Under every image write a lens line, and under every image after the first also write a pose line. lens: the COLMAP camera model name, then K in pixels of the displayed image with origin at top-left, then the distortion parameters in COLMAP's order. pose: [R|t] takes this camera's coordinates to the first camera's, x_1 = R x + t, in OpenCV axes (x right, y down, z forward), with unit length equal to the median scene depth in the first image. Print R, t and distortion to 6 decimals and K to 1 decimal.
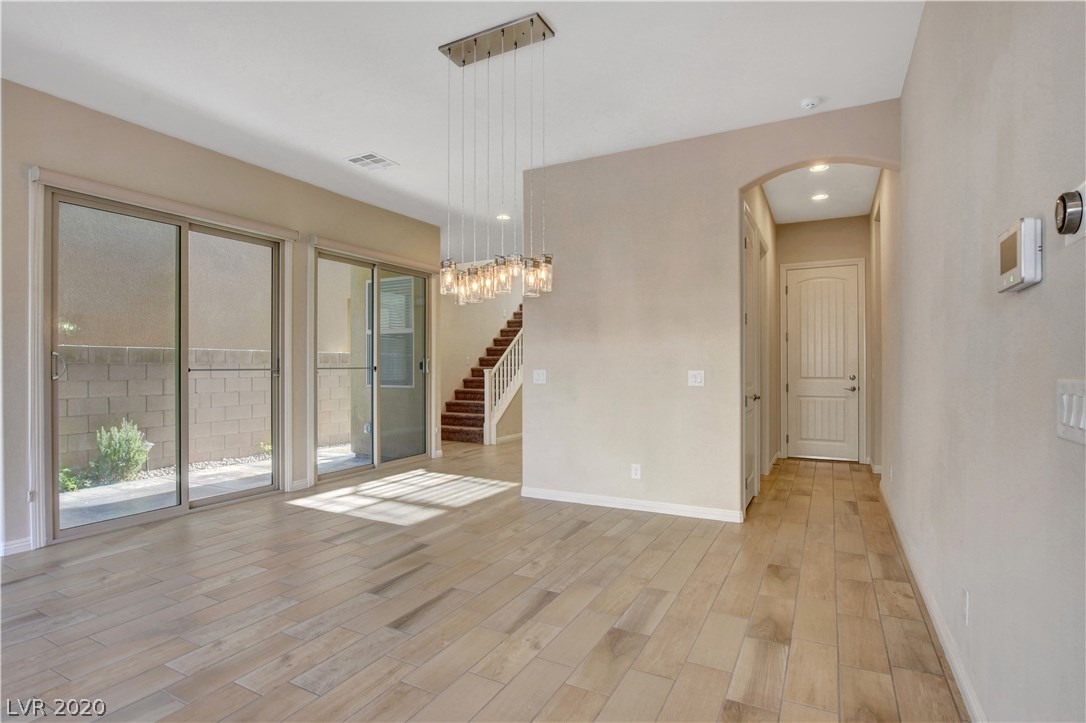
lens RADIAL K [[547.8, 0, 541.3], [0, 547.8, 363.7], [0, 0, 1]] dist [-0.028304, 0.000203]
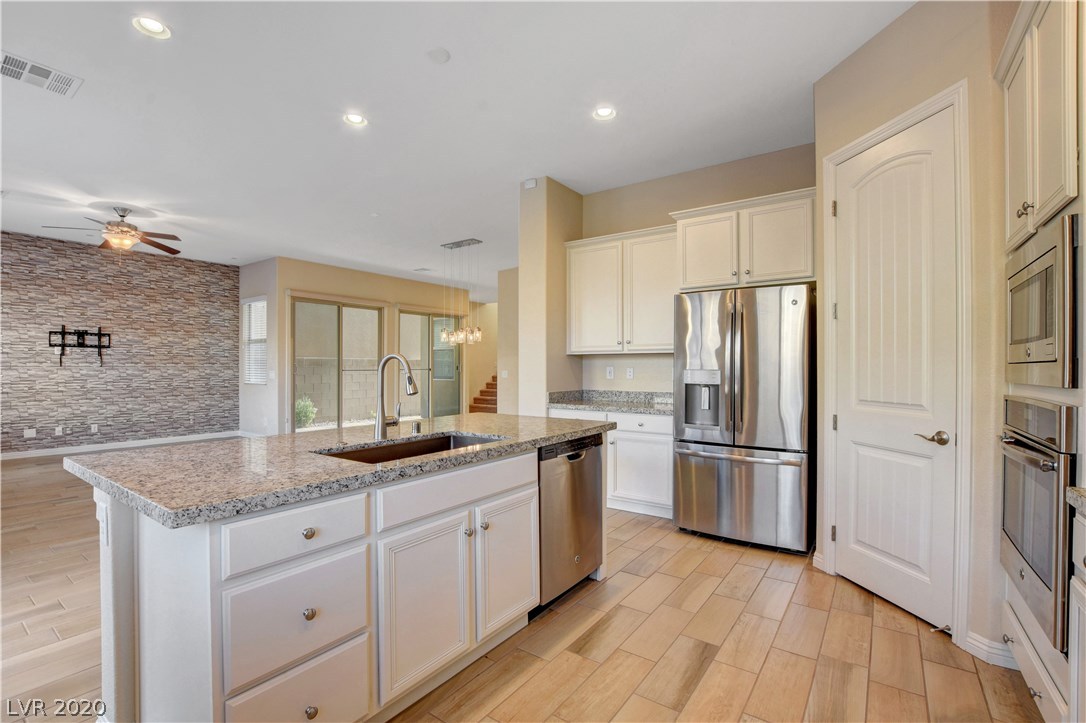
lens RADIAL K [[486.6, 0, 534.3], [0, 486.6, 366.3], [0, 0, 1]] dist [-0.030016, 0.003921]
pose [[0.990315, 0.002200, -0.138824, 0.283371], [-0.001596, 0.999989, 0.004462, -0.010624], [0.138833, -0.004197, 0.990307, -0.606381]]
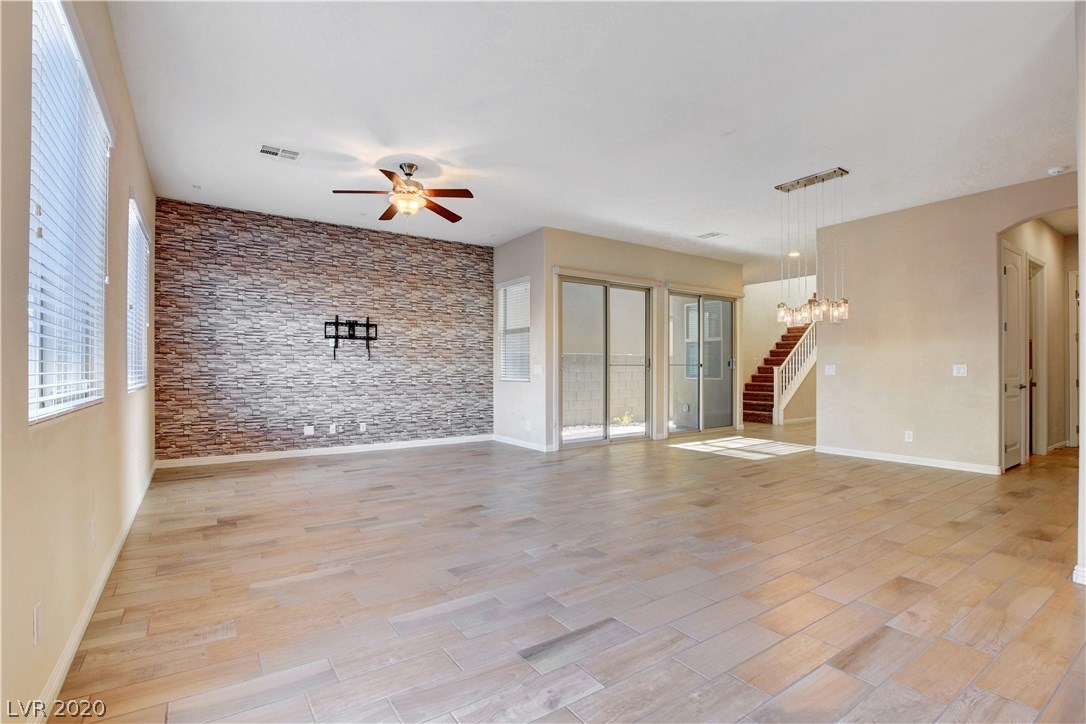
lens RADIAL K [[508.9, 0, 538.8], [0, 508.9, 367.5], [0, 0, 1]] dist [-0.024432, 0.001627]
pose [[0.884783, 0.000643, -0.466003, -0.050352], [0.000700, 0.999996, 0.002709, 0.010367], [0.466002, -0.002723, 0.884779, -0.436724]]
